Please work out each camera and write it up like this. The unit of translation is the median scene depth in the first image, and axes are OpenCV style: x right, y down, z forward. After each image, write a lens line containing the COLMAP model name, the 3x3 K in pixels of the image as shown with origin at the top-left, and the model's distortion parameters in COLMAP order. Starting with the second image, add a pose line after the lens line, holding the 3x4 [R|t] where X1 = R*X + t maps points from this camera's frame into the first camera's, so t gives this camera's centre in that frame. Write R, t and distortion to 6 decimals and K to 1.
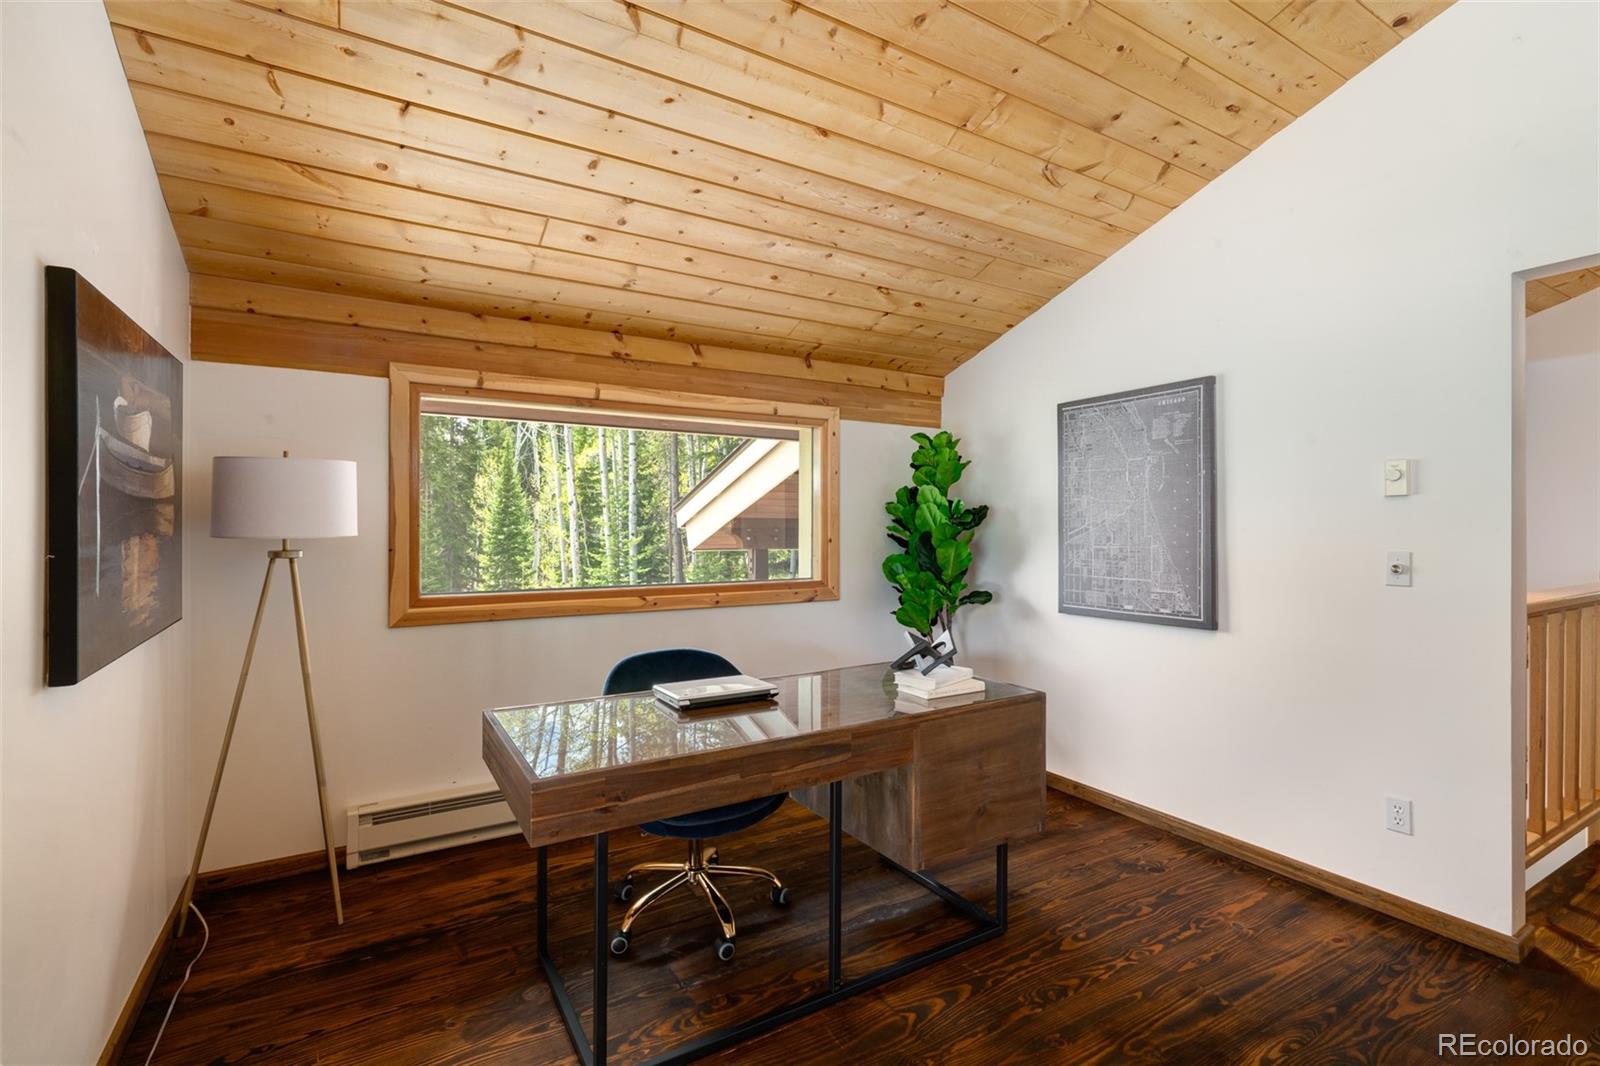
lens RADIAL K [[731.4, 0, 797.0], [0, 731.4, 519.4], [0, 0, 1]] dist [-0.000747, 0.000019]
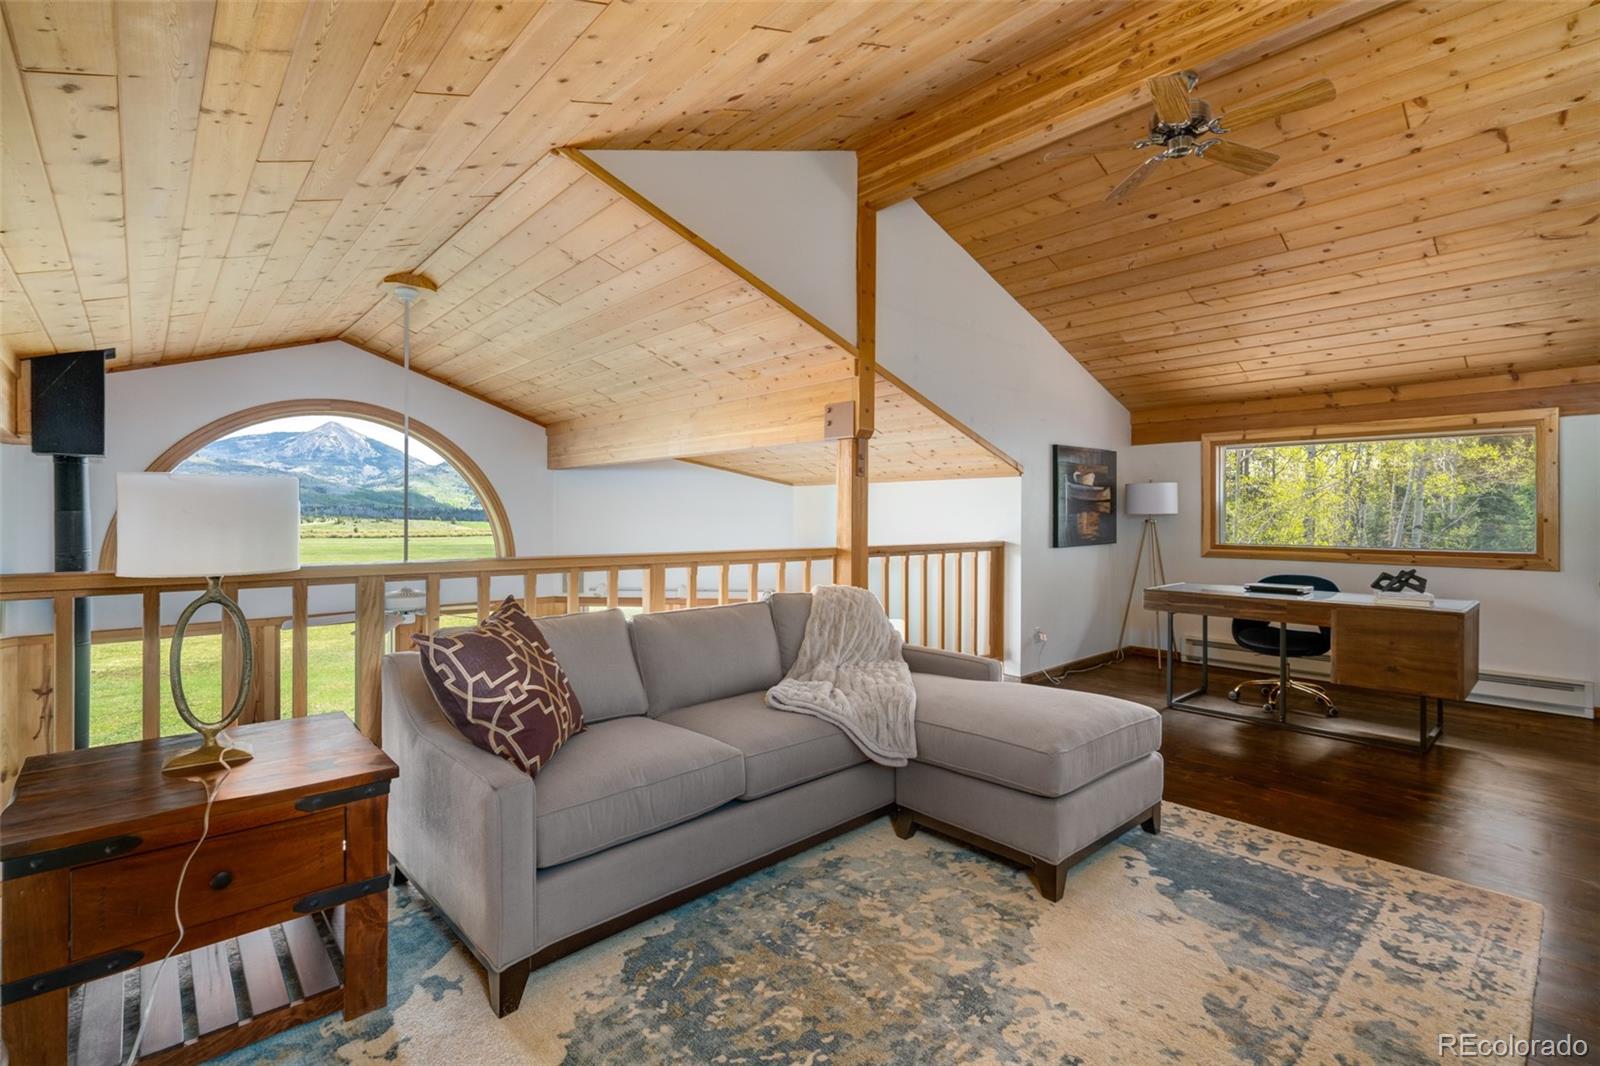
lens RADIAL K [[618.8, 0, 800.0], [0, 618.8, 533.0], [0, 0, 1]] dist [0.000221, 0.000110]
pose [[0.138989, 0.026950, -0.989927, 1.068599], [0.000632, 0.999627, 0.027303, 0.026105], [0.990294, -0.004420, 0.138920, -0.420900]]
